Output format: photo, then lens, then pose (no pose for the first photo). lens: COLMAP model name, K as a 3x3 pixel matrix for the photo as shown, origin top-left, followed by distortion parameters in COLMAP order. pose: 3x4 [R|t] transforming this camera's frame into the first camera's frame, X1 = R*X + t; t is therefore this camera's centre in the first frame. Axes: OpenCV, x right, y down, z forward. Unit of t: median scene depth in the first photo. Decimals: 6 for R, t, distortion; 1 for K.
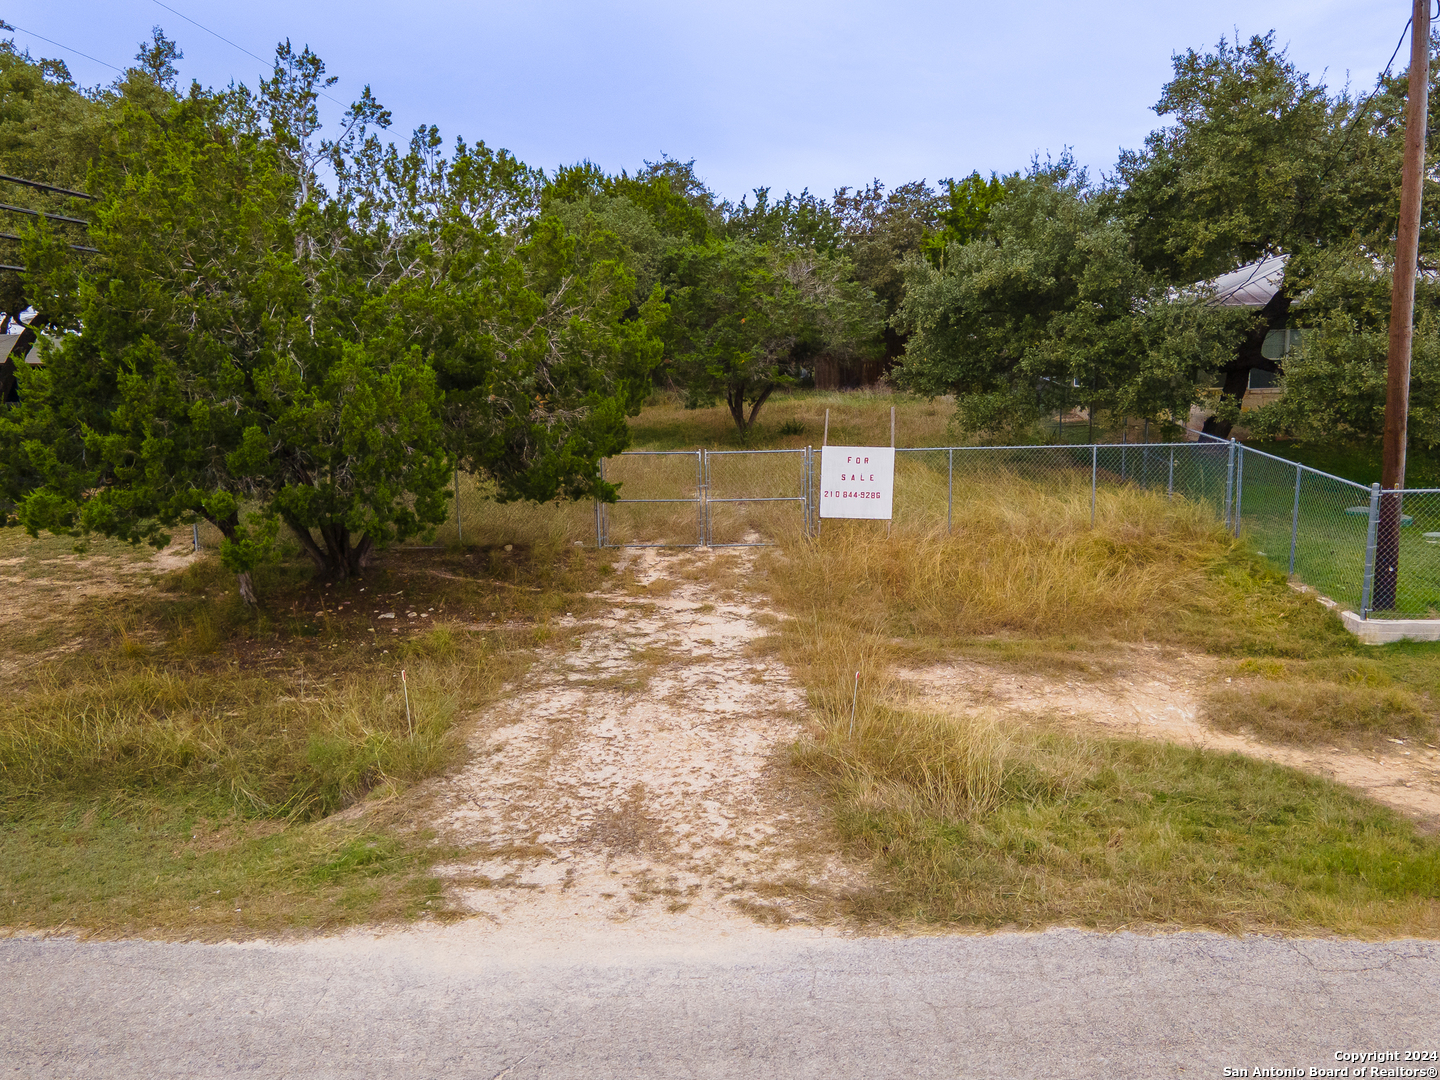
lens RADIAL K [[1106.3, 0, 720.0], [0, 1106.3, 540.0], [0, 0, 1]] dist [0.011305, 0.055871]
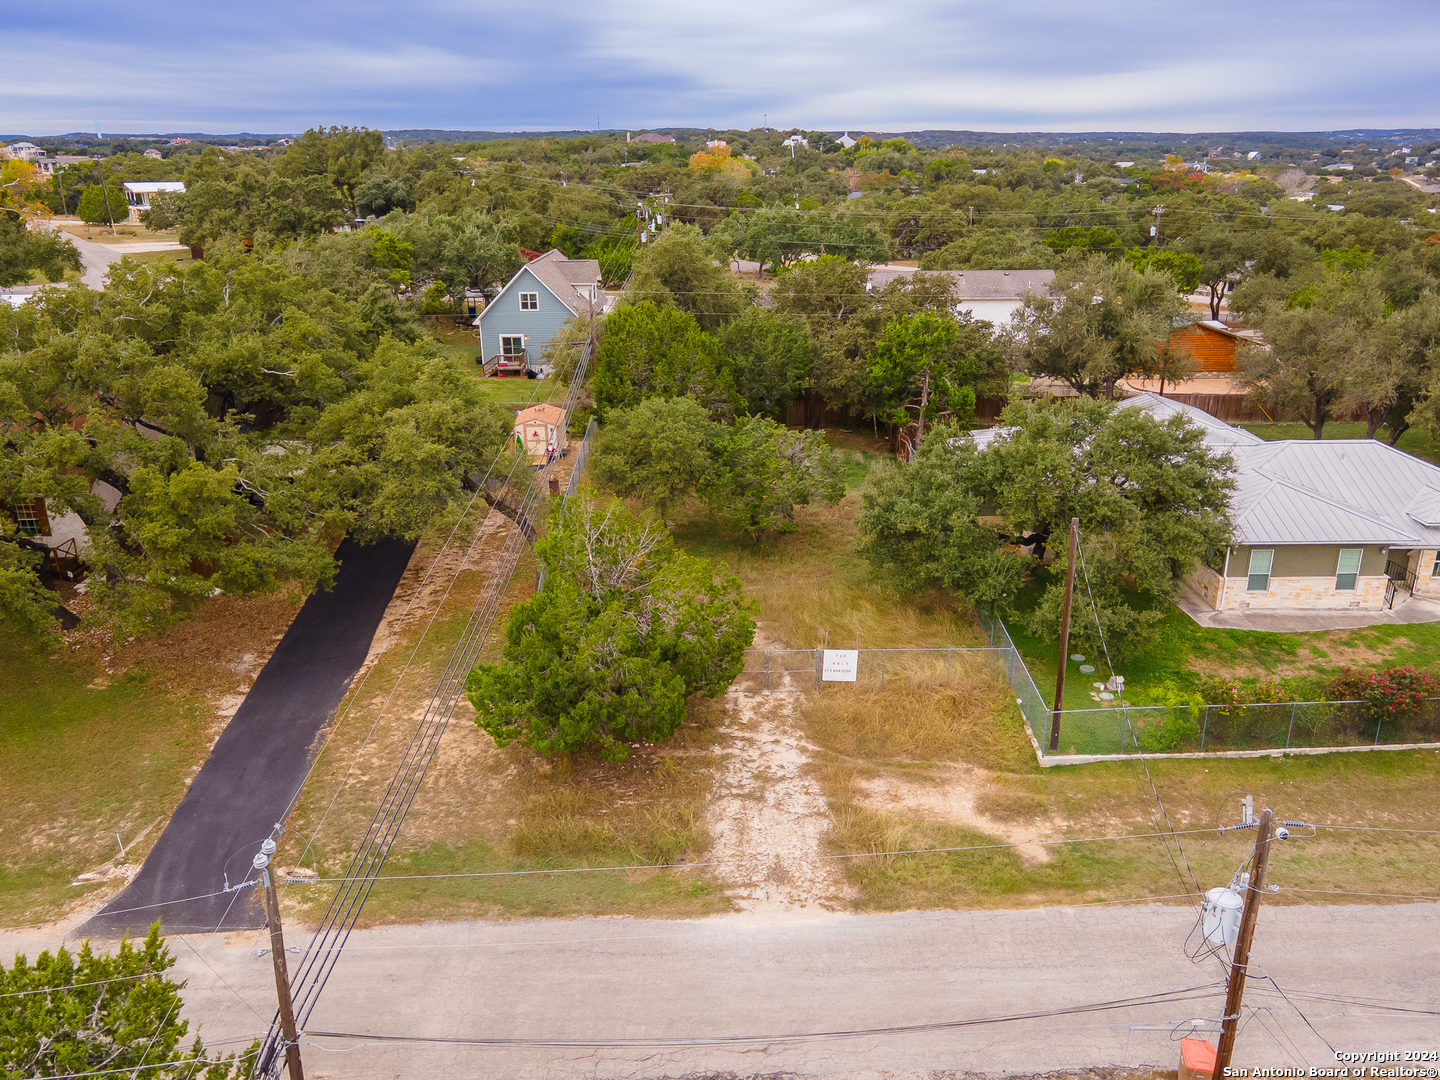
lens RADIAL K [[1126.2, 0, 722.2], [0, 1126.2, 541.8], [0, 0, 1]] dist [-0.023486, 0.054411]
pose [[0.997564, -0.009046, 0.069169, -0.310741], [-0.004045, 0.982388, 0.186808, -0.856664], [-0.069640, -0.186632, 0.979958, -1.314645]]
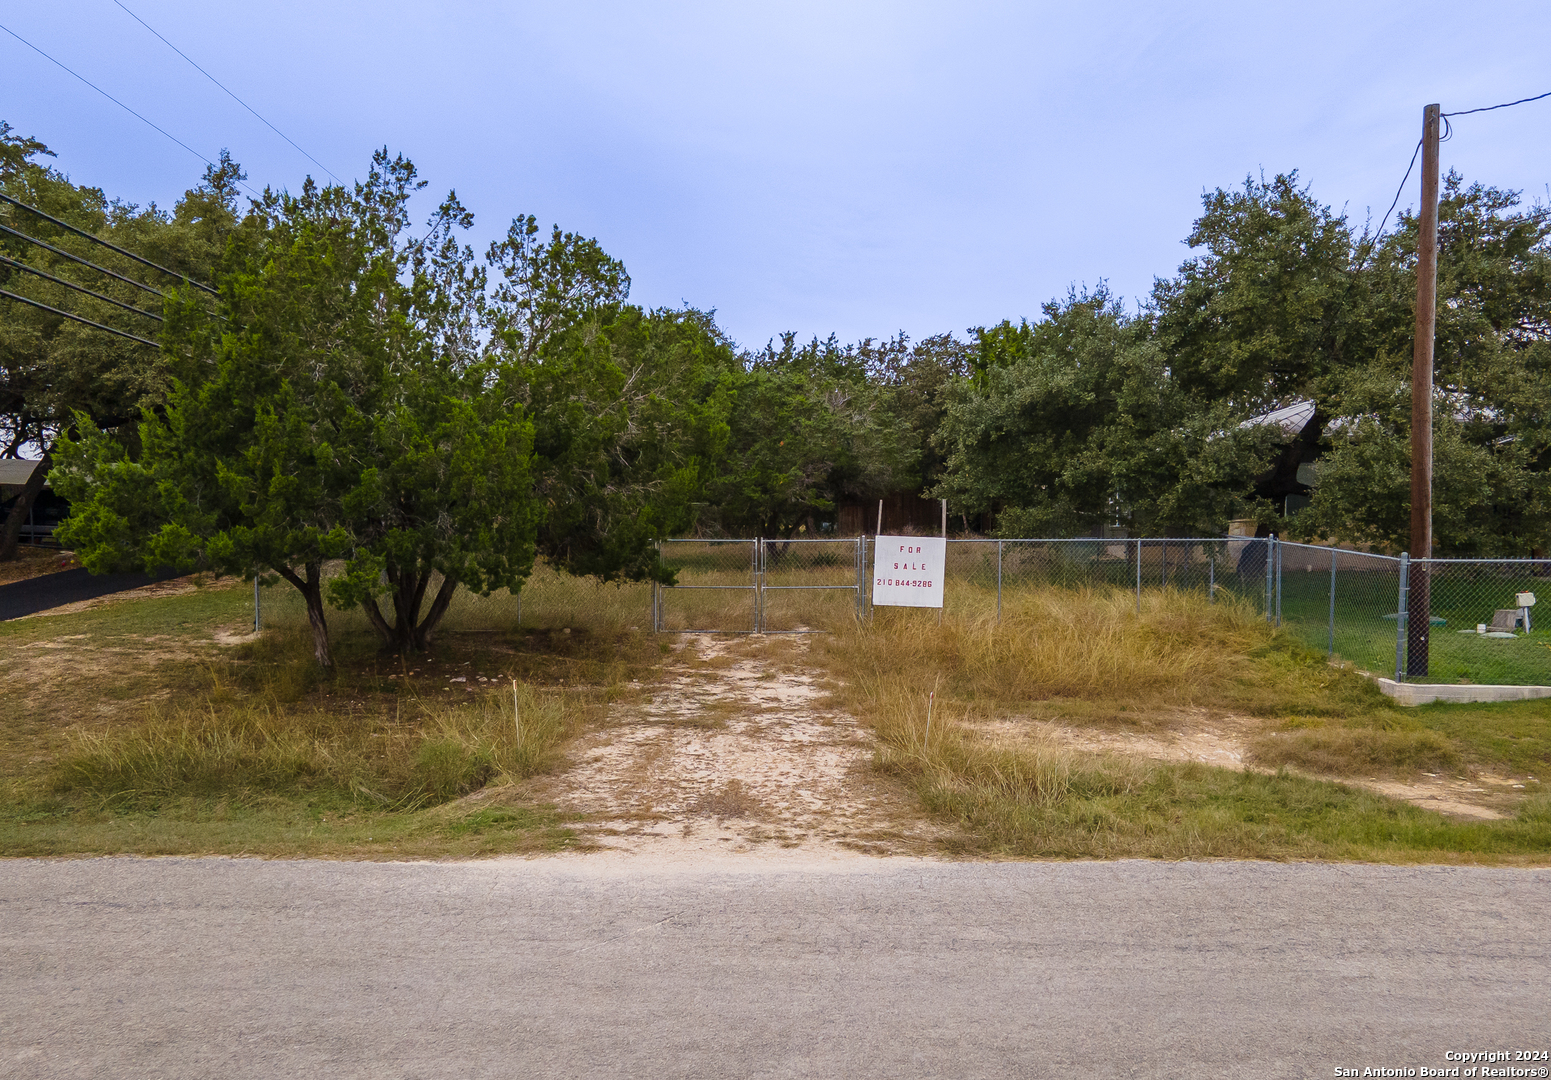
lens RADIAL K [[1211.6, 0, 726.9], [0, 1211.6, 618.8], [0, 0, 1]] dist [0.027890, 0.013671]
pose [[0.999779, 0.018239, 0.010461, -0.070825], [-0.017103, 0.994843, -0.099975, 0.134386], [-0.012231, 0.099774, 0.994935, -0.146364]]
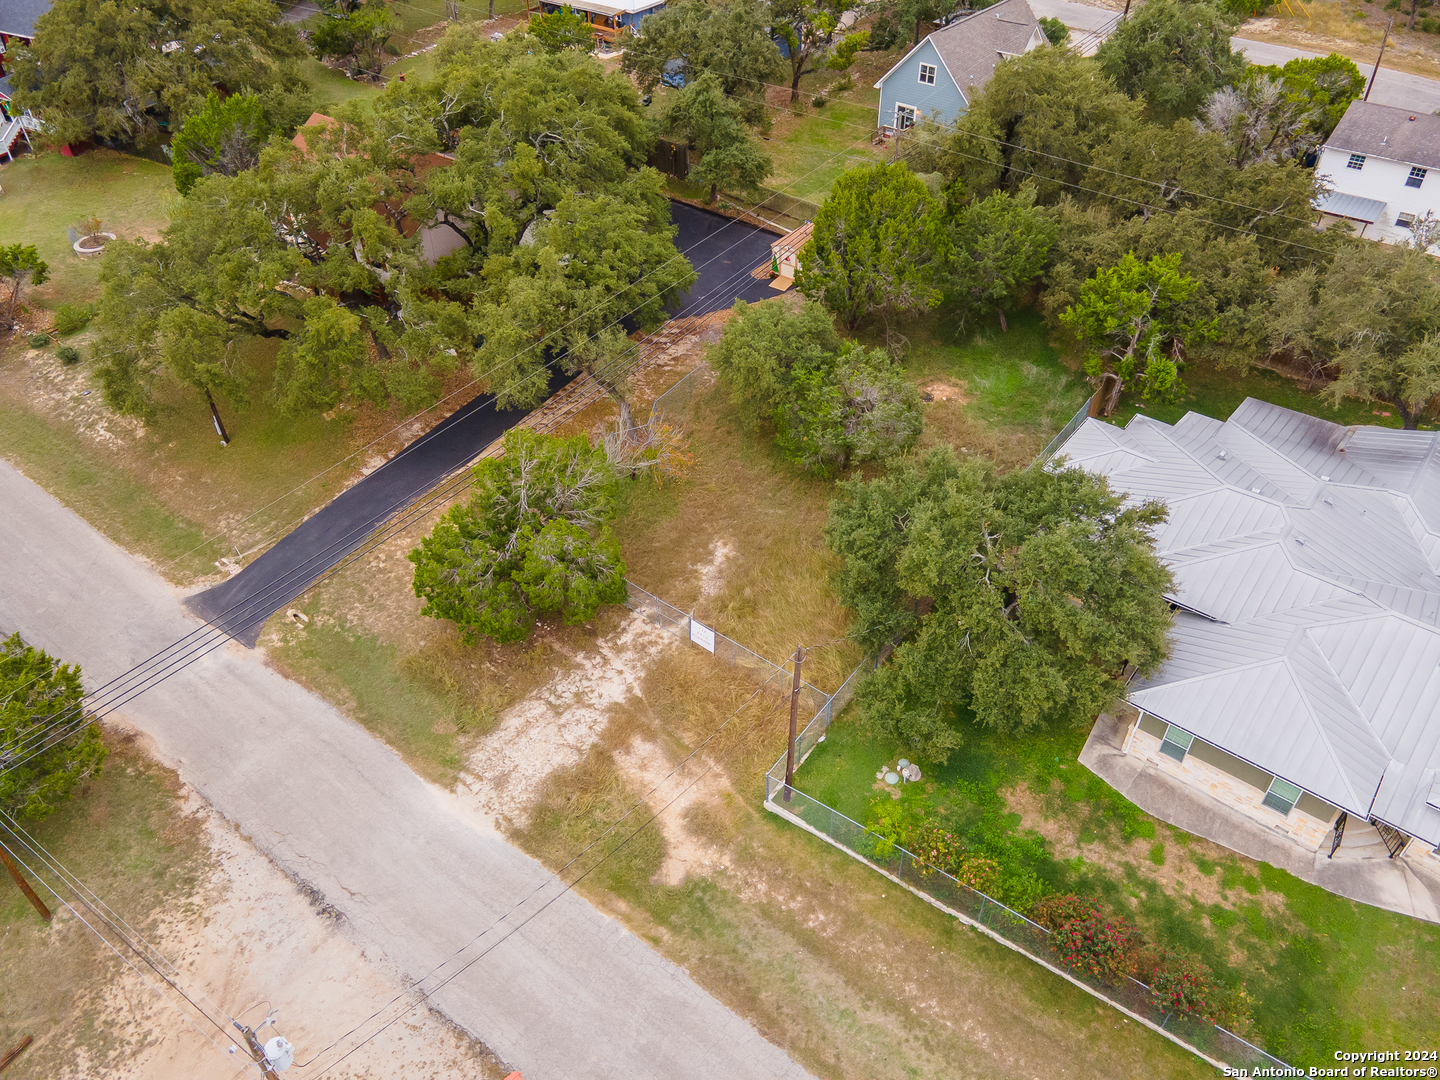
lens RADIAL K [[1054.3, 0, 722.7], [0, 1054.3, 541.4], [0, 0, 1]] dist [0.009041, 0.064217]
pose [[0.818526, 0.387522, -0.424078, 1.328053], [-0.092884, 0.817771, 0.568000, -1.931329], [0.566911, -0.425533, 0.705361, -0.656605]]
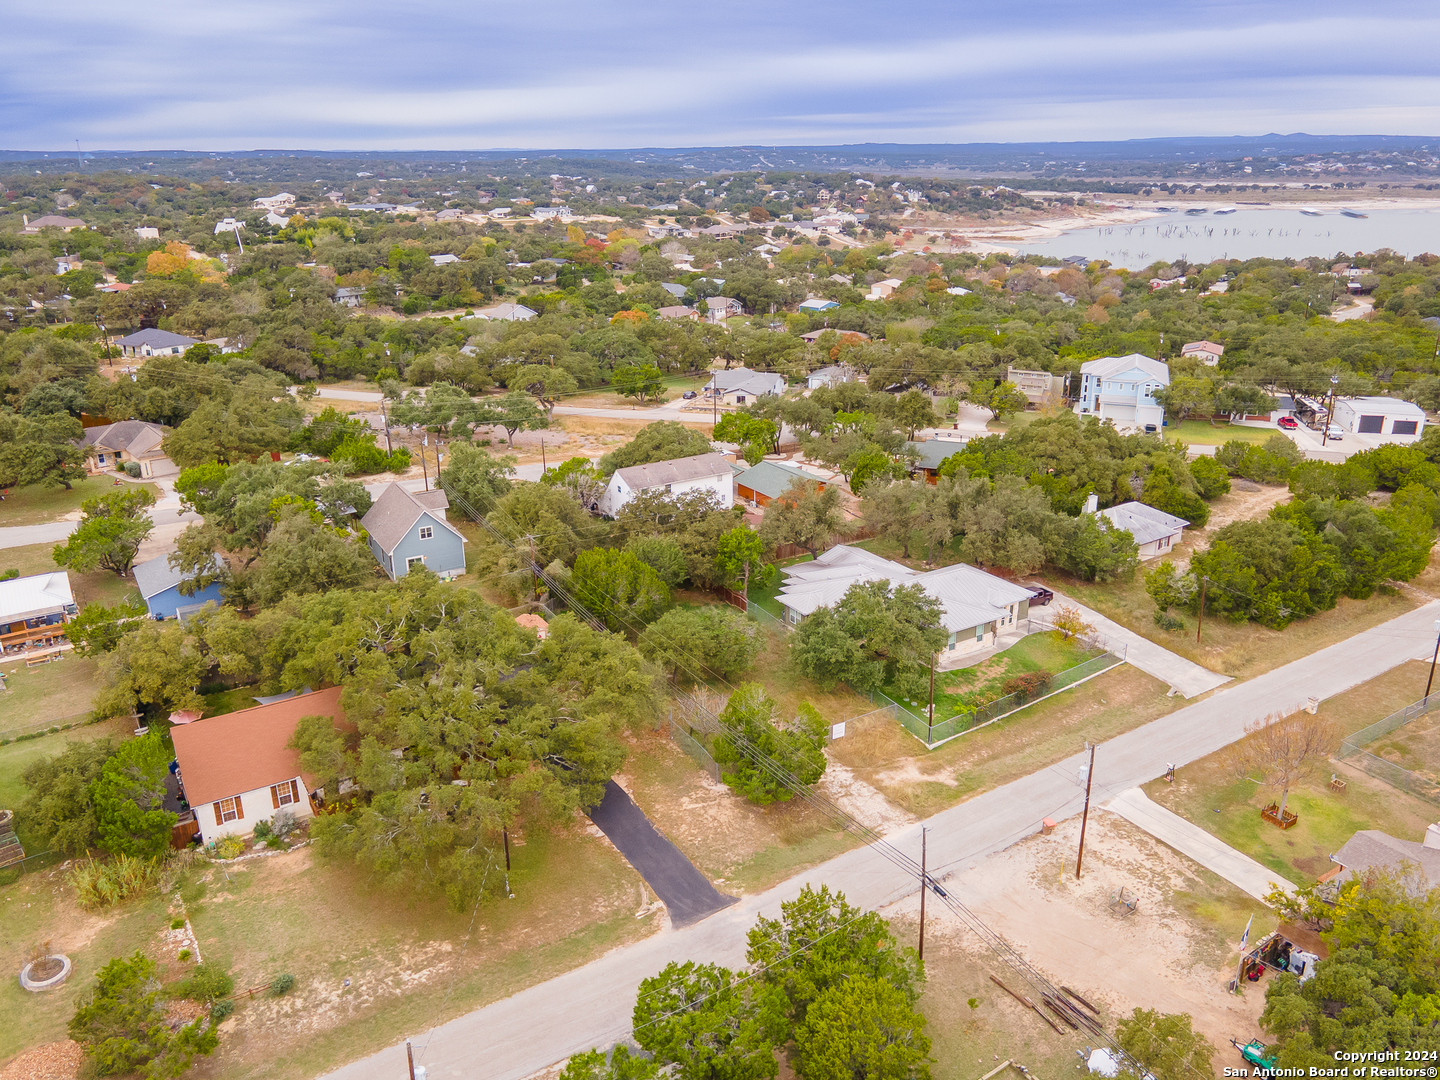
lens RADIAL K [[1103.5, 0, 720.0], [0, 1103.5, 540.0], [0, 0, 1]] dist [-0.004870, 0.009836]
pose [[0.812207, -0.182289, 0.554158, -3.493159], [0.080622, 0.975885, 0.202850, -2.337866], [-0.577772, -0.120079, 0.807317, -3.085529]]
